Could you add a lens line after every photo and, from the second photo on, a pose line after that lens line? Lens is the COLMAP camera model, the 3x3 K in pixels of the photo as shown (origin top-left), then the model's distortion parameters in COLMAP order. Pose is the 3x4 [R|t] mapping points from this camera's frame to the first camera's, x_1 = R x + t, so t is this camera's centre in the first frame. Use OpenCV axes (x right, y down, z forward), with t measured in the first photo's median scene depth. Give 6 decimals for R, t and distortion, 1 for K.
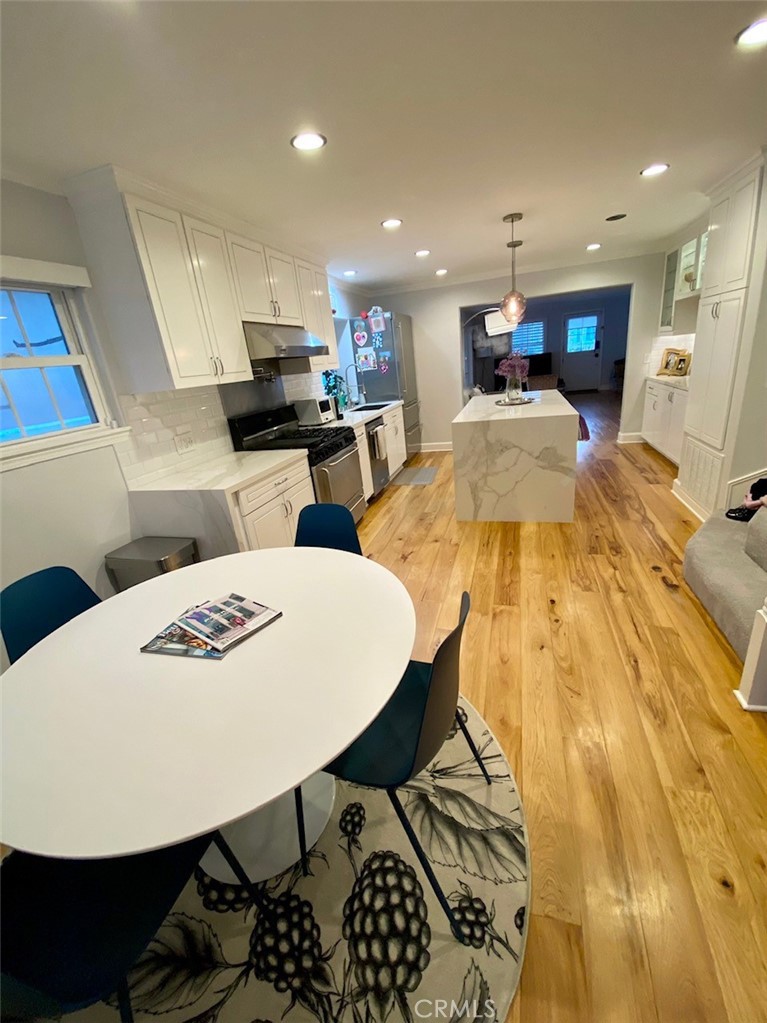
lens RADIAL K [[411.3, 0, 391.7], [0, 411.3, 513.9], [0, 0, 1]] dist [0.024265, -0.022581]
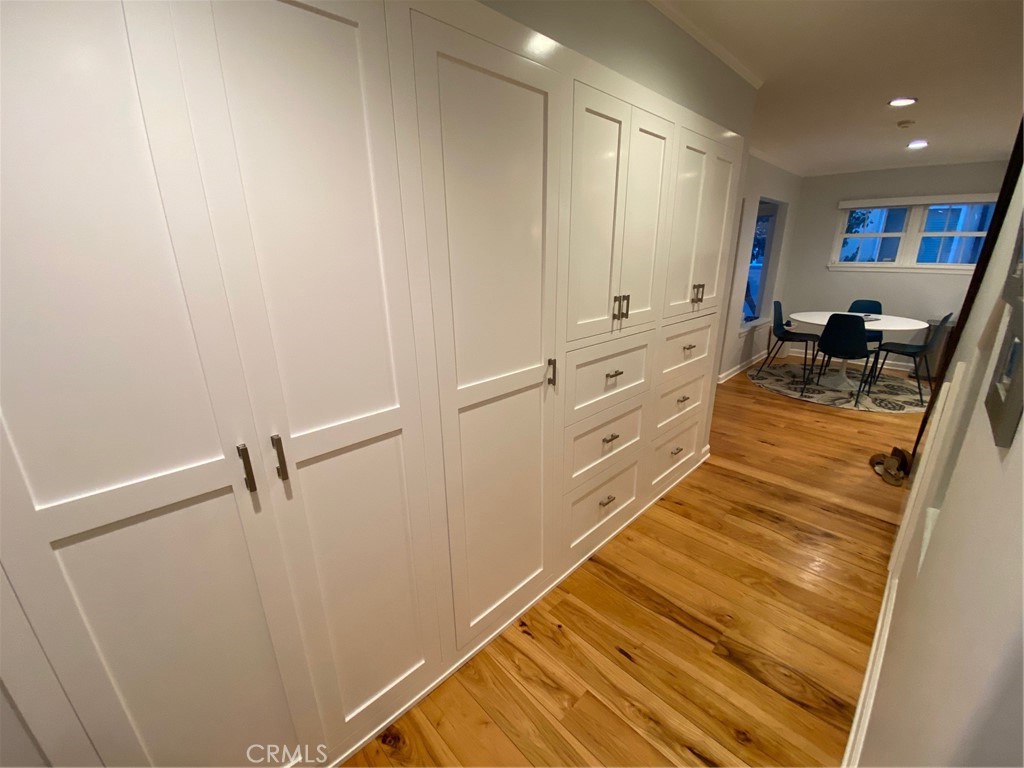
lens RADIAL K [[411.7, 0, 517.6], [0, 411.7, 389.0], [0, 0, 1]] dist [0.024265, -0.022581]
pose [[-0.480499, 0.373658, -0.793410, 1.394650], [-0.253892, 0.806683, 0.533669, -0.134954], [0.839440, 0.457868, -0.292742, -0.046902]]
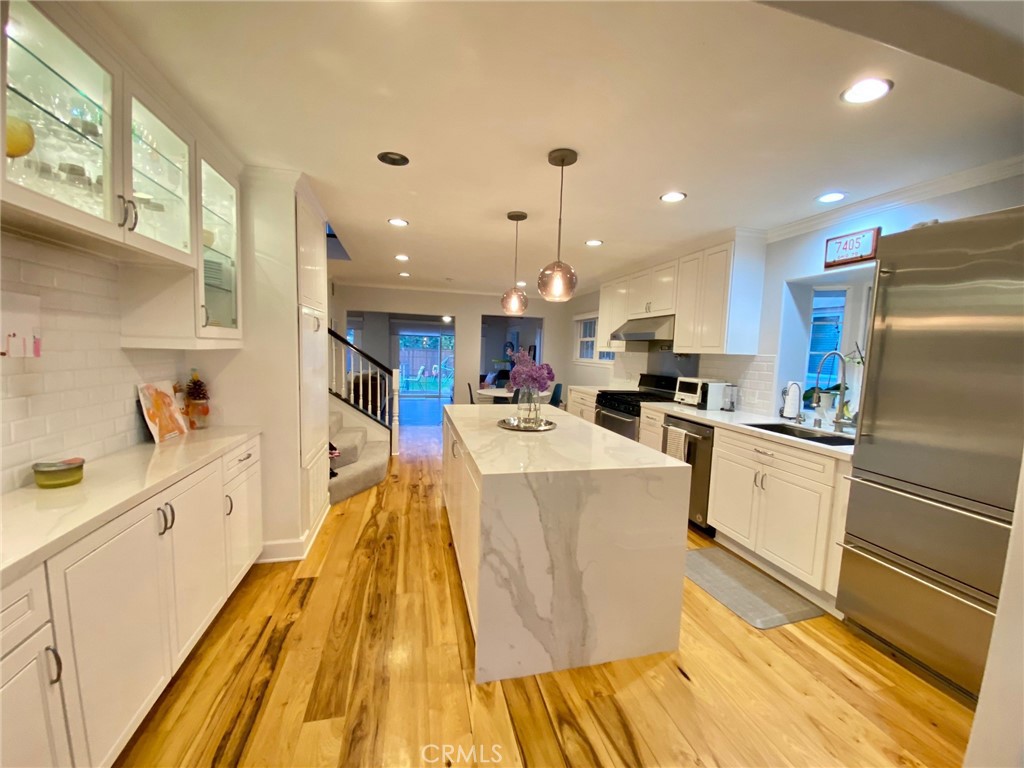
lens RADIAL K [[406.5, 0, 515.0], [0, 406.5, 395.1], [0, 0, 1]] dist [0.011880, -0.016827]
pose [[-0.863726, 0.133550, -0.485944, 0.724235], [-0.117705, 0.884121, 0.452191, -0.700597], [0.490023, 0.447767, -0.747919, 1.693716]]
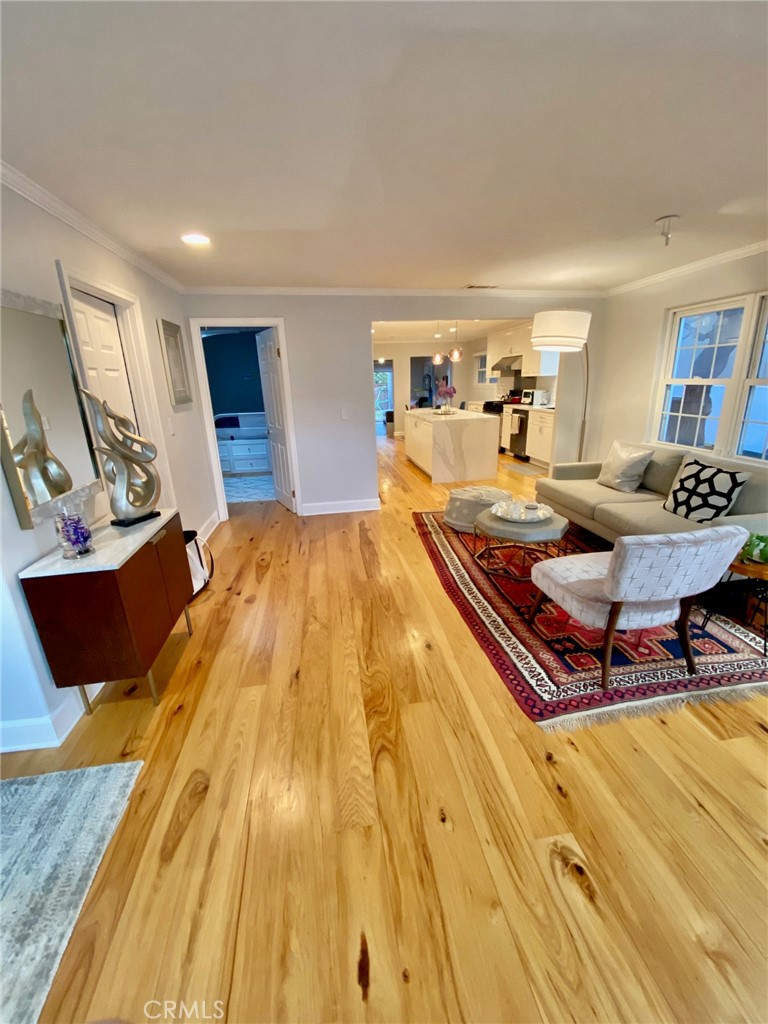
lens RADIAL K [[411.7, 0, 392.2], [0, 411.7, 514.4], [0, 0, 1]] dist [0.024265, -0.022581]
pose [[-0.893862, 0.257285, -0.367171, 1.370281], [-0.034686, 0.776815, 0.628772, -1.125142], [0.446998, 0.574772, -0.685442, 2.612897]]
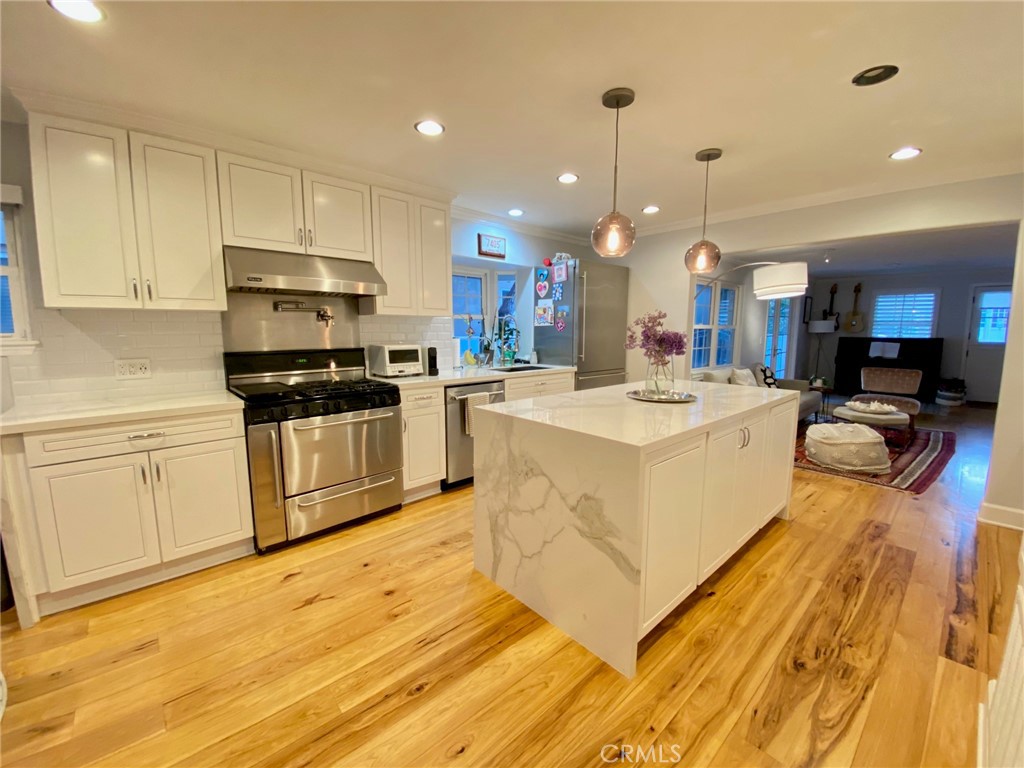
lens RADIAL K [[419.6, 0, 512.2], [0, 419.6, 380.7], [0, 0, 1]] dist [0.025615, -0.022615]
pose [[0.845051, 0.168848, -0.507326, 0.496303], [-0.269507, 0.953990, -0.131410, -0.187288], [0.461796, 0.247776, 0.851676, 0.461285]]
